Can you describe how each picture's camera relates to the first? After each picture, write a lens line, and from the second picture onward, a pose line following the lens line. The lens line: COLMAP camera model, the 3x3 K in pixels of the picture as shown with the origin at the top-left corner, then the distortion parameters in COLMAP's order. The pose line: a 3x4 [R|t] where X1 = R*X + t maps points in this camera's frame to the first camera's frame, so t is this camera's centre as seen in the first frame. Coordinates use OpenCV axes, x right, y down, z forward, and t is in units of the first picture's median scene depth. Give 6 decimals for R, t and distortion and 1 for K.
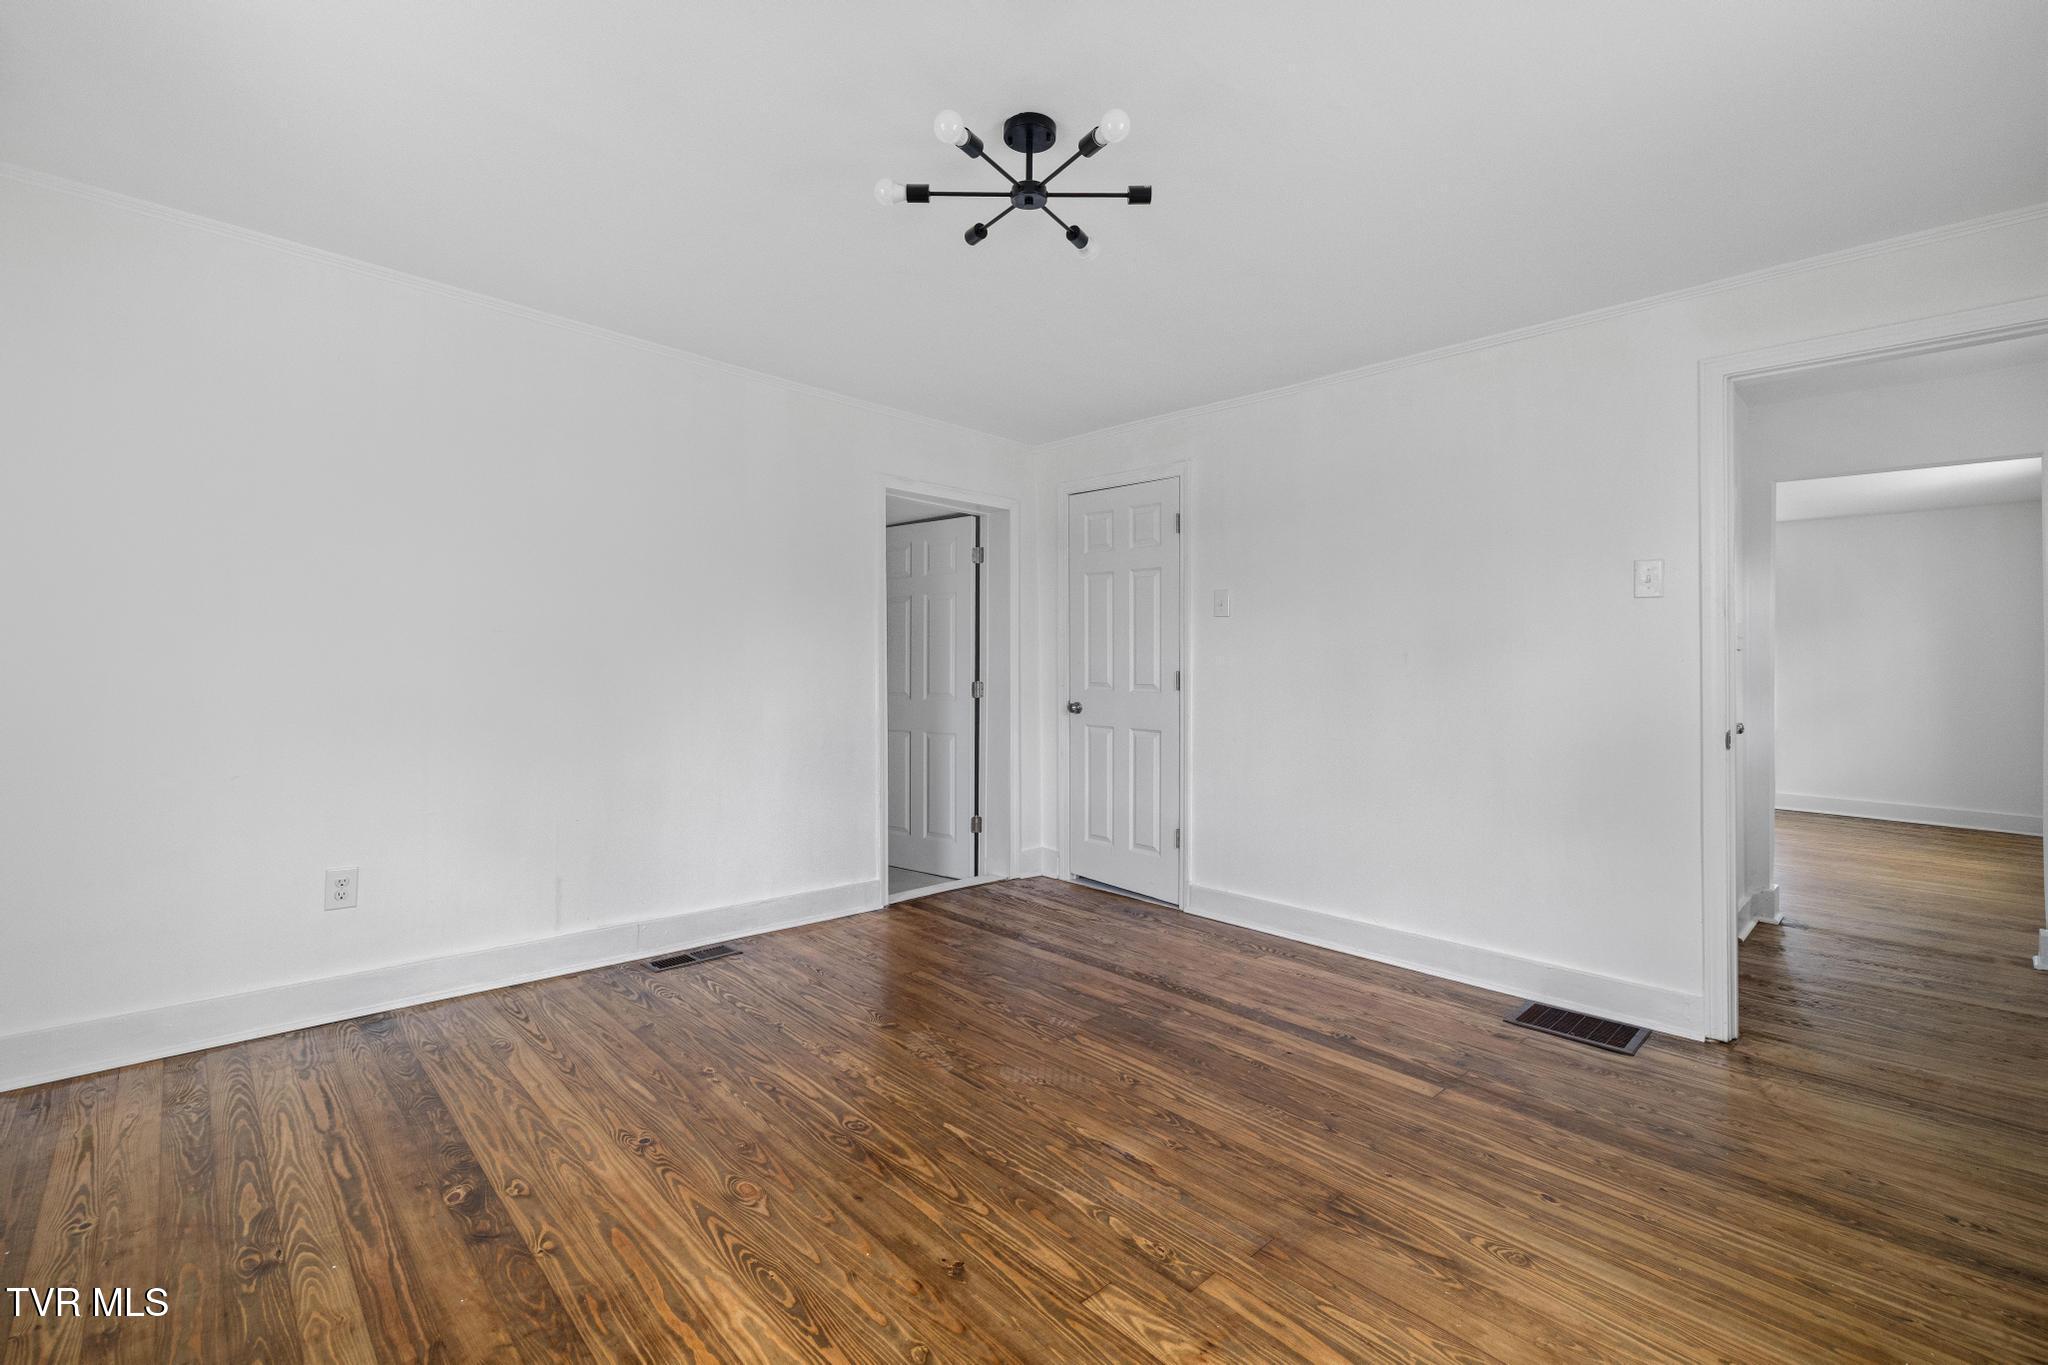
lens RADIAL K [[876.9, 0, 1018.4], [0, 876.9, 665.2], [0, 0, 1]] dist [0.002356, 0.000522]
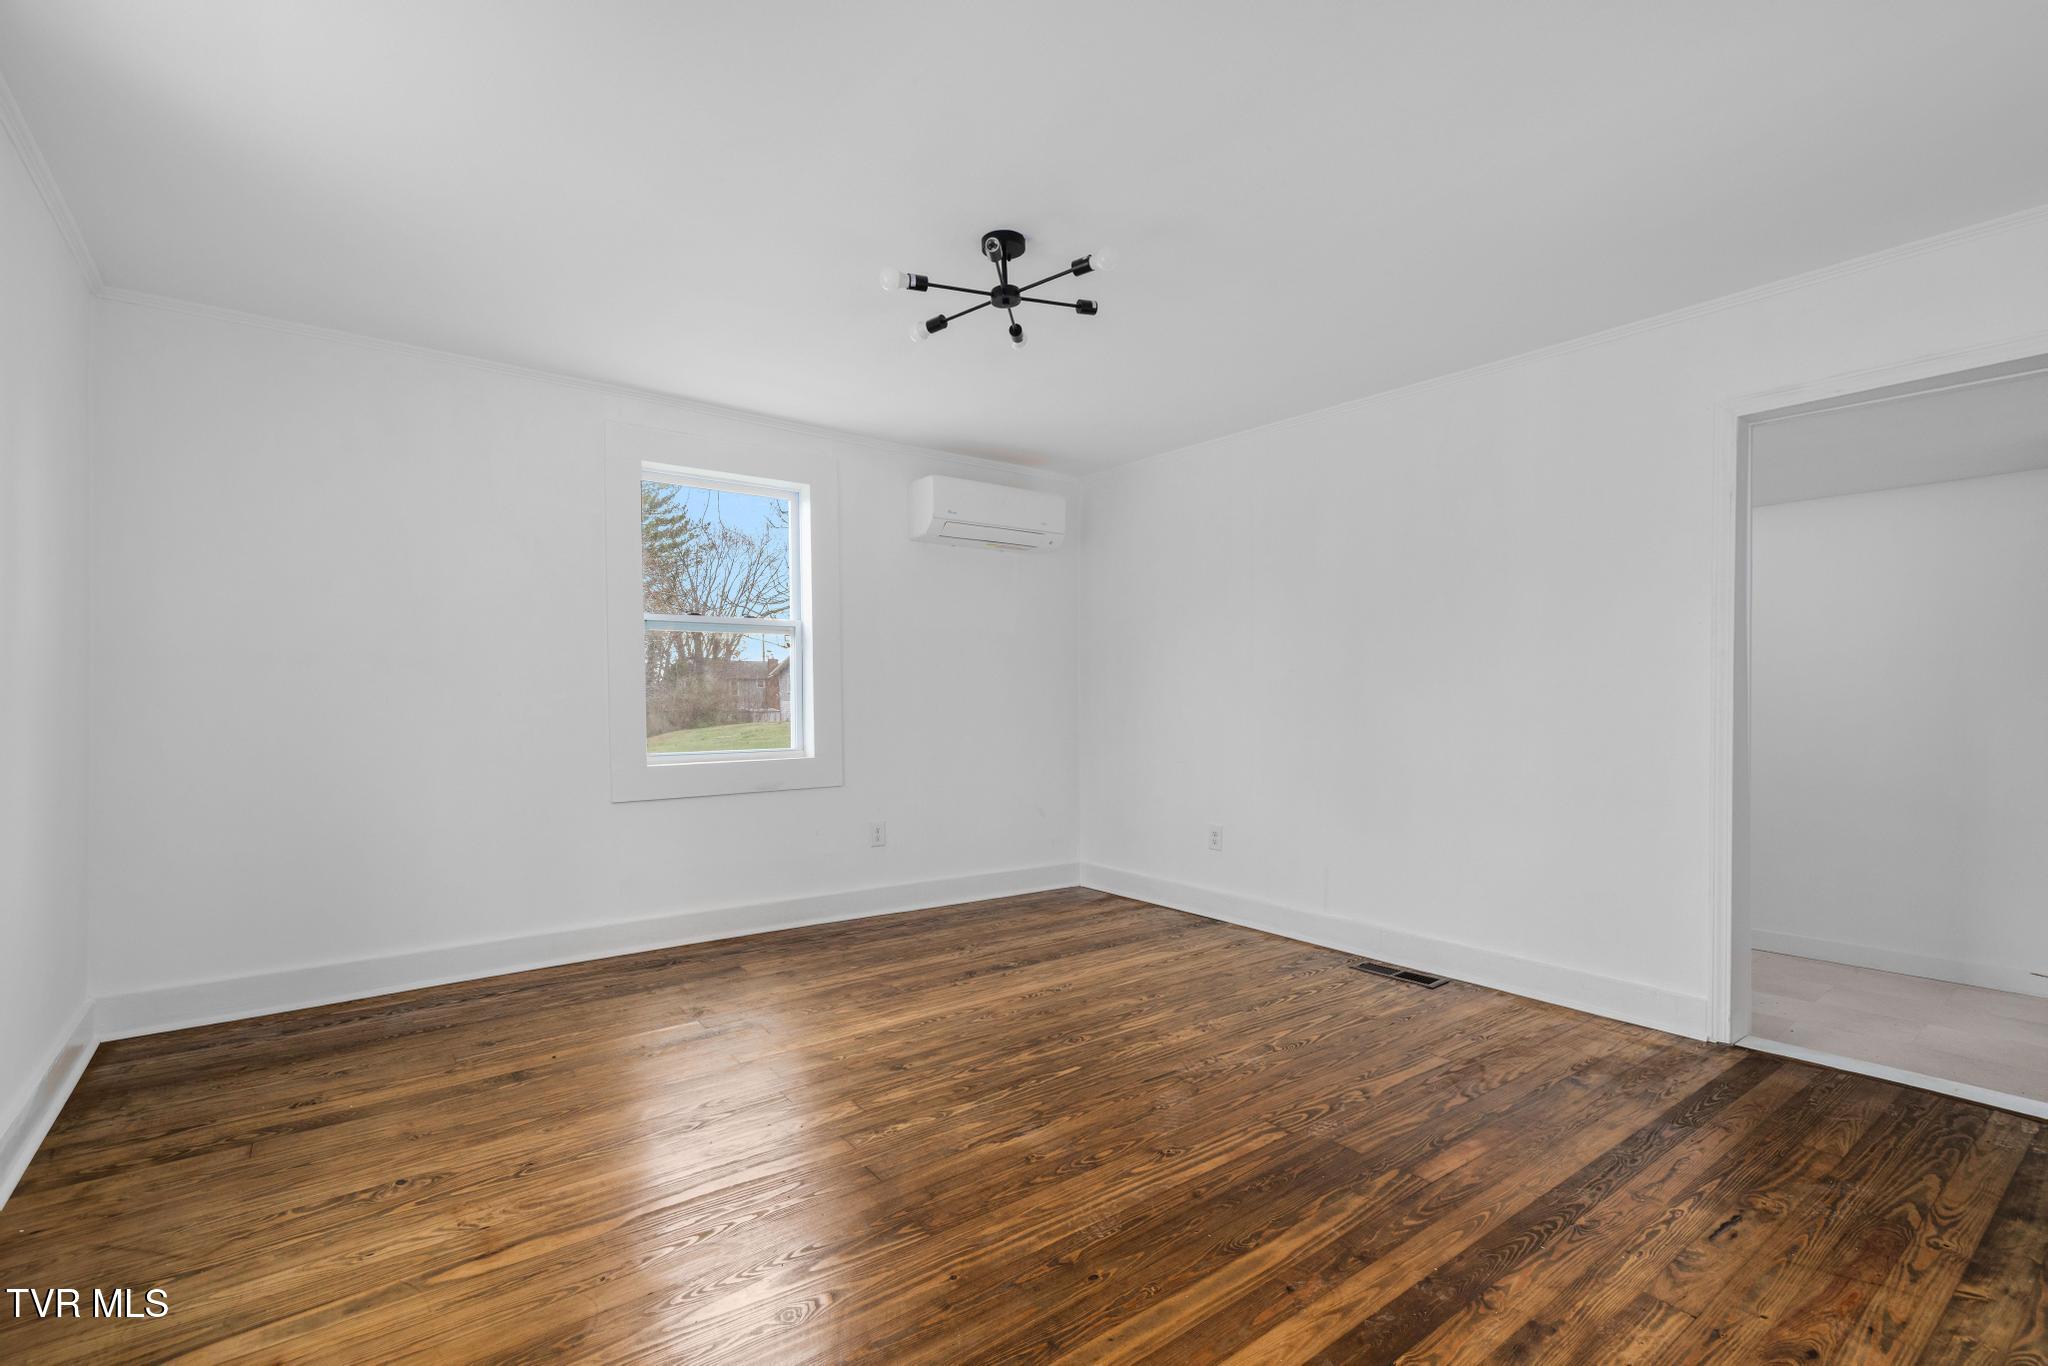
lens RADIAL K [[926.6, 0, 1024.5], [0, 926.6, 713.0], [0, 0, 1]] dist [-0.000389, 0.000104]
pose [[-0.115369, -0.000061, -0.993323, 0.965325], [0.008498, 0.999963, -0.001048, 0.029066], [0.993286, -0.008563, -0.115365, 0.872174]]
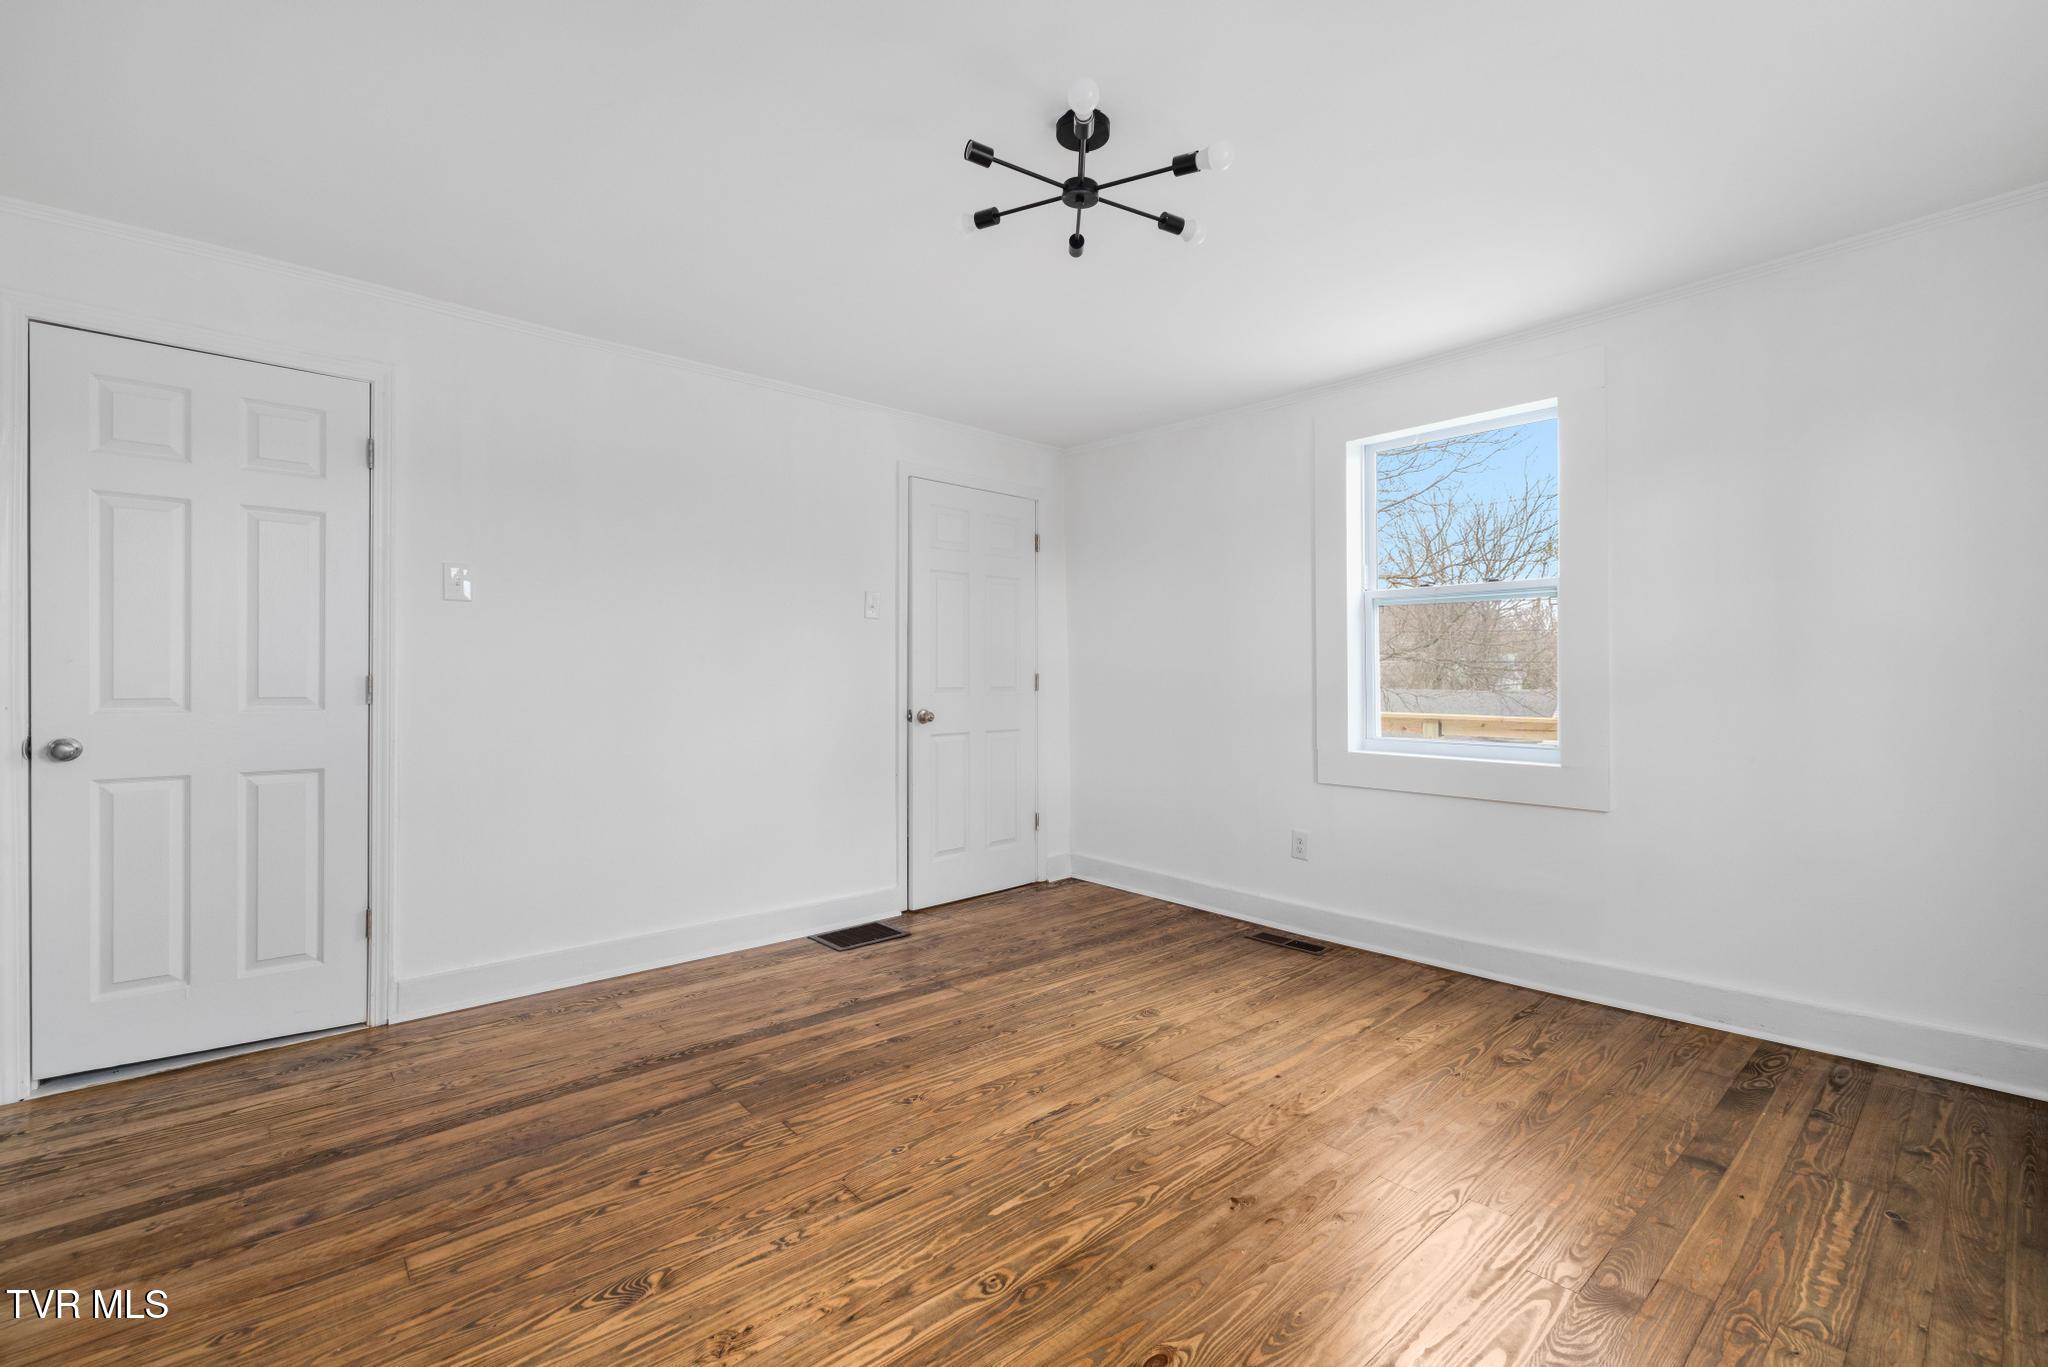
lens RADIAL K [[876.9, 0, 1018.4], [0, 876.9, 666.2], [0, 0, 1]] dist [0.002356, 0.000522]
pose [[0.049506, -0.002486, 0.998771, -0.748848], [-0.005968, 0.999978, 0.002785, -0.005667], [-0.998756, -0.006099, 0.049490, 0.757919]]
